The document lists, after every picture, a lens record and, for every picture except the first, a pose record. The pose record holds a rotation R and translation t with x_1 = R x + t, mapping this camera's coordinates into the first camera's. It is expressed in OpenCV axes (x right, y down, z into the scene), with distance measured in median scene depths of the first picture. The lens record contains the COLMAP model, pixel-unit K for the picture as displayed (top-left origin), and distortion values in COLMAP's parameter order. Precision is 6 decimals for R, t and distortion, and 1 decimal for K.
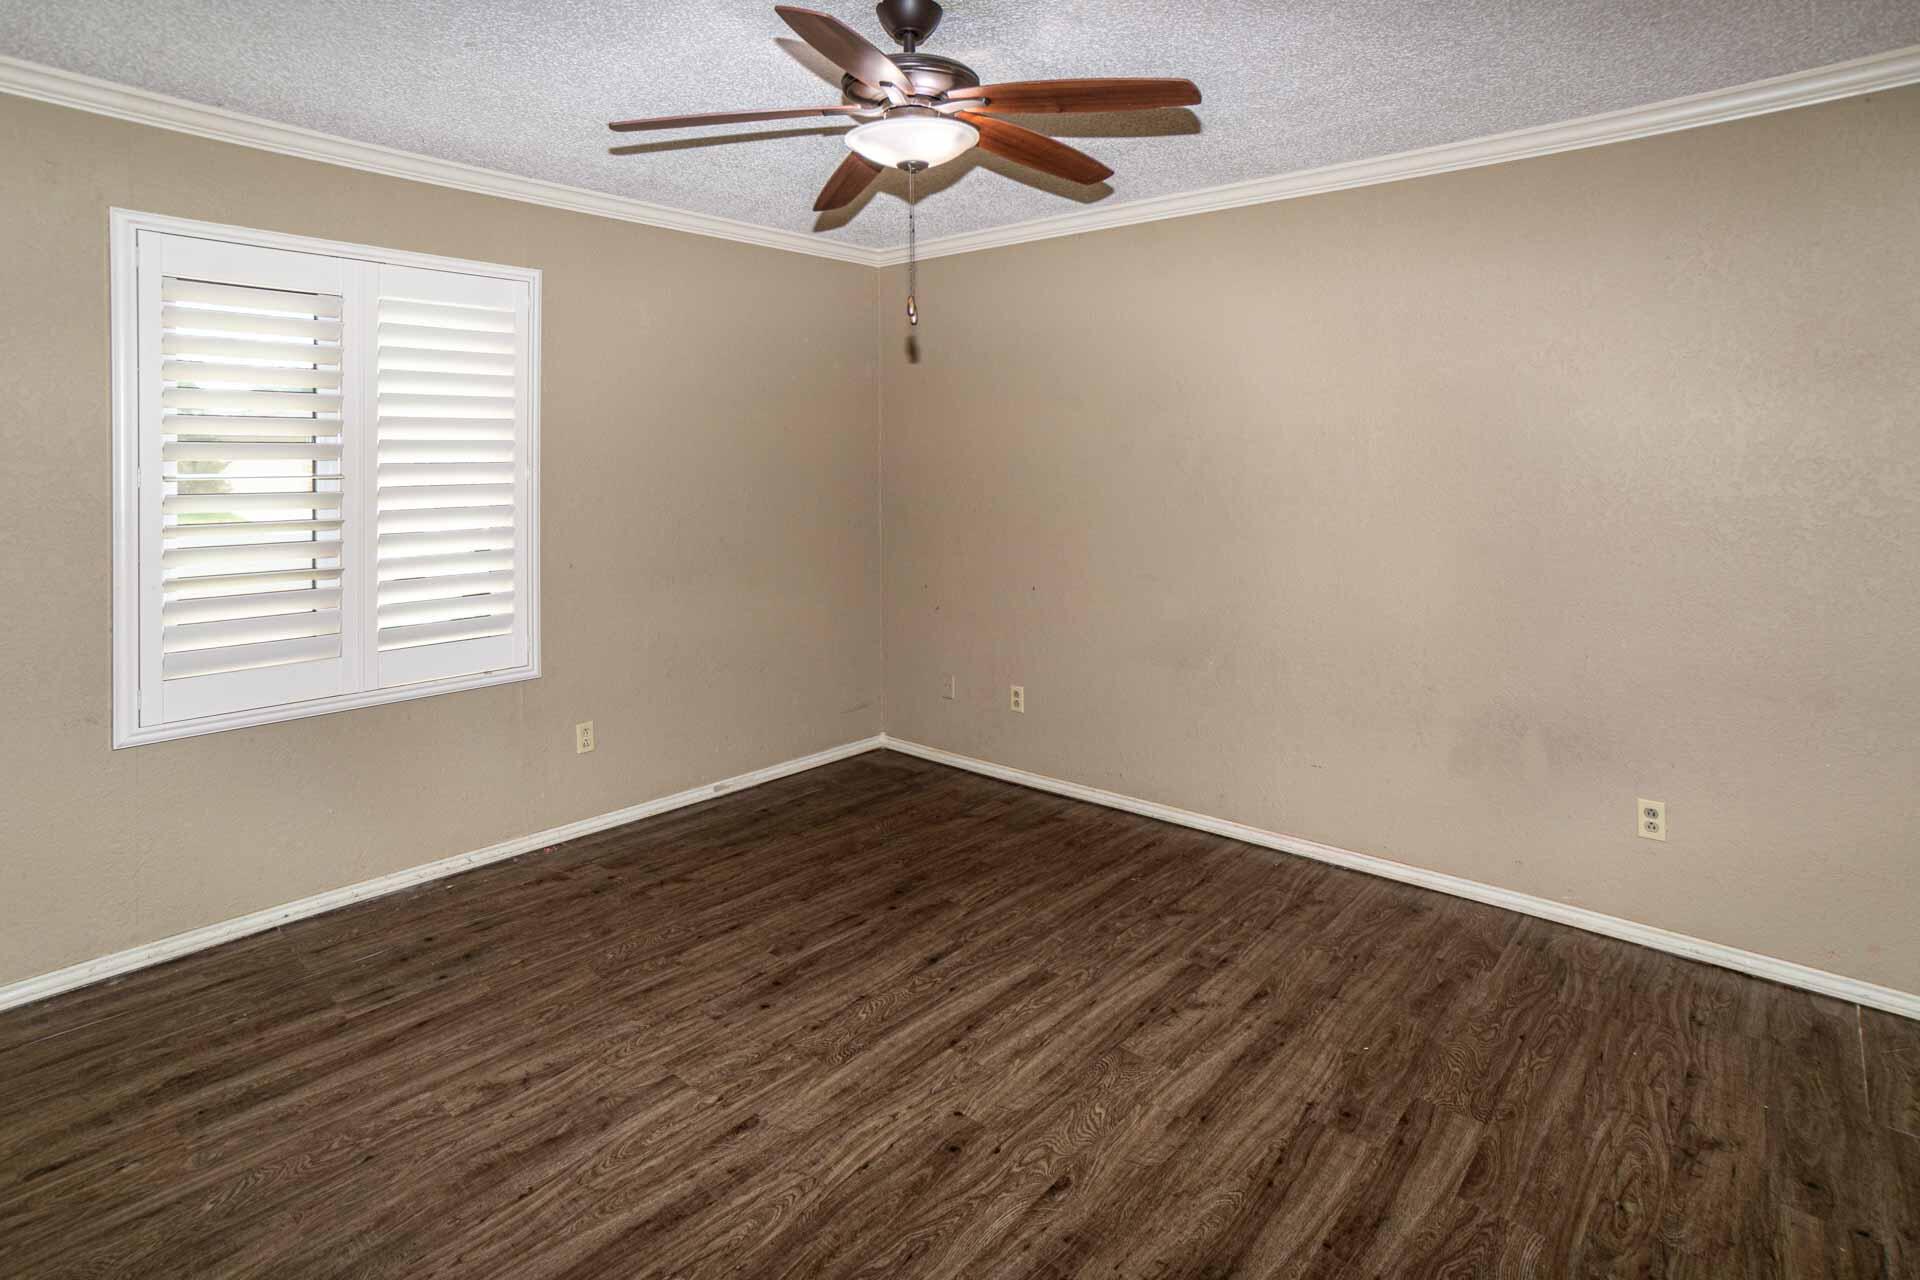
lens RADIAL K [[1000.9, 0, 960.0], [0, 1000.9, 640.0], [0, 0, 1]] dist [-0.096828, 0.070152]
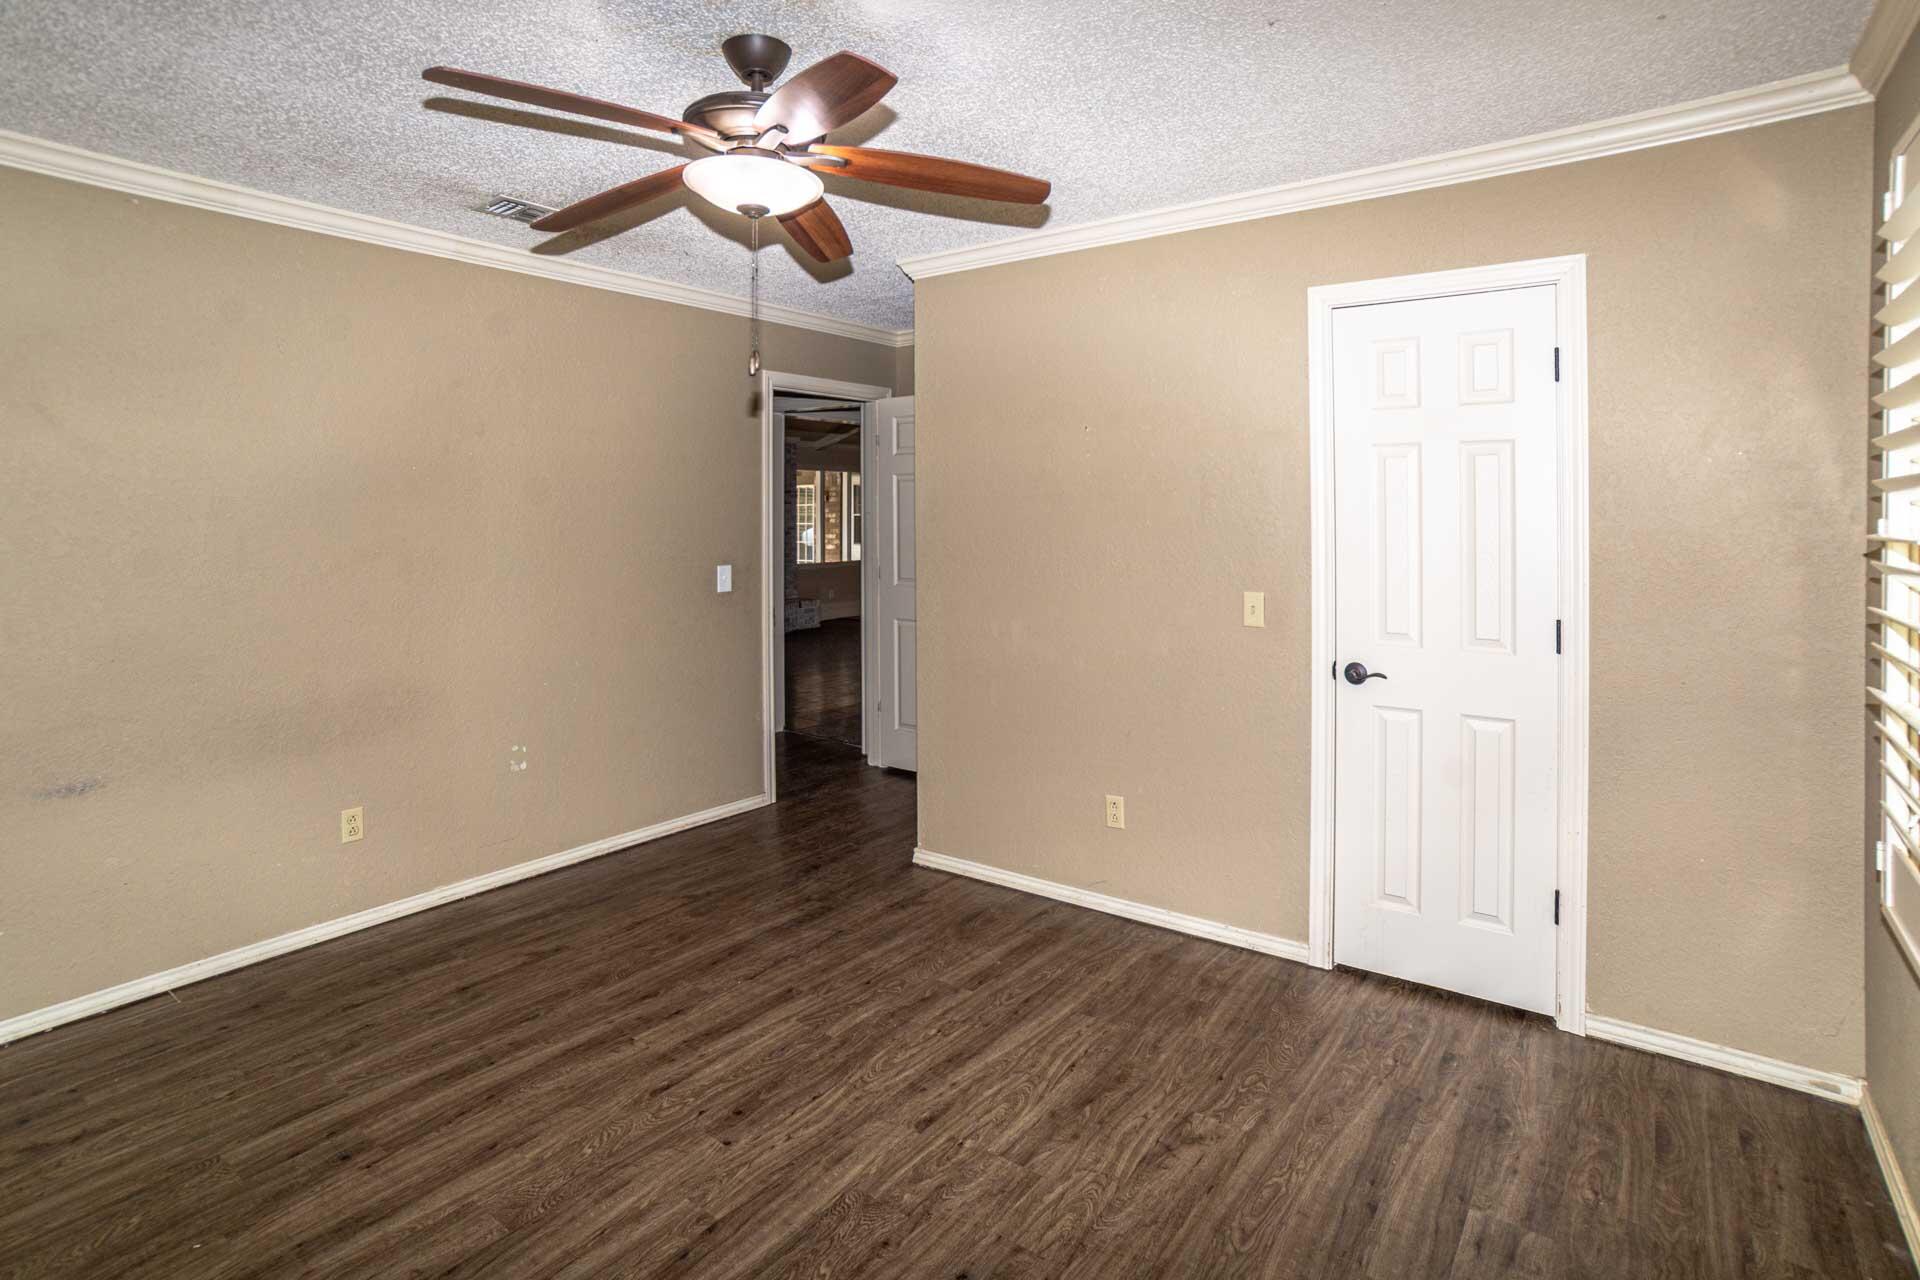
lens RADIAL K [[961.3, 0, 951.0], [0, 961.3, 596.5], [0, 0, 1]] dist [-0.092203, 0.060127]
pose [[-0.997574, 0.010129, -0.068877, -0.170898], [-0.007914, 0.966446, 0.256747, -0.325995], [0.069166, 0.256669, -0.964021, 1.764112]]
